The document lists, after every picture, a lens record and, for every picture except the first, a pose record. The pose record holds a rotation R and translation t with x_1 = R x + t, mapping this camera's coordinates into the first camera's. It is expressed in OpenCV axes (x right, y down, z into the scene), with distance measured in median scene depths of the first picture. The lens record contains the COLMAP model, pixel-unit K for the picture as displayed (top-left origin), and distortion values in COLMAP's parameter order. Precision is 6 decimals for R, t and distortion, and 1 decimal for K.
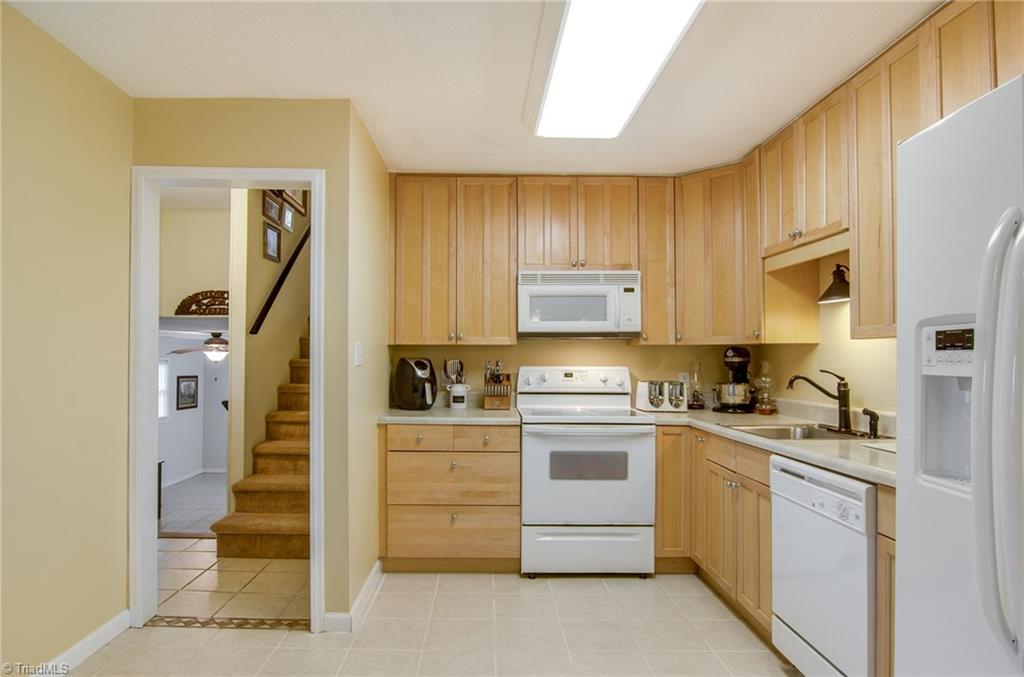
lens RADIAL K [[586.0, 0, 491.2], [0, 586.0, 349.1], [0, 0, 1]] dist [-0.011503, -0.004631]
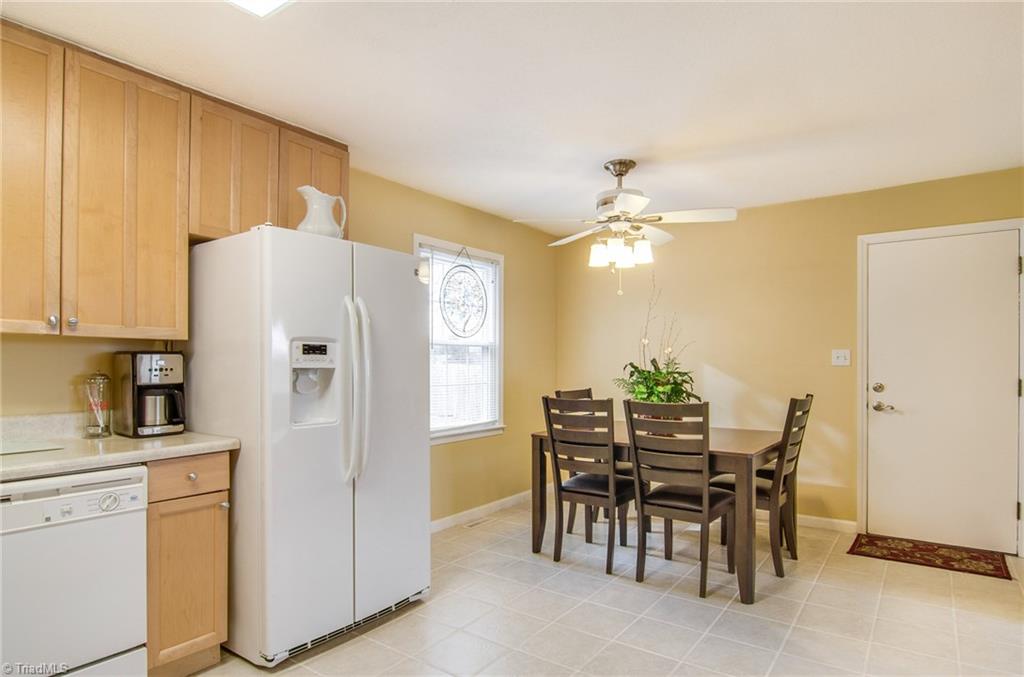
lens RADIAL K [[586.0, 0, 526.8], [0, 586.0, 367.2], [0, 0, 1]] dist [-0.011503, -0.004631]
pose [[-0.807209, -0.012437, 0.590135, -0.347880], [-0.019472, 0.999795, -0.005564, 0.014985], [-0.589945, -0.015982, -0.807285, 0.795126]]
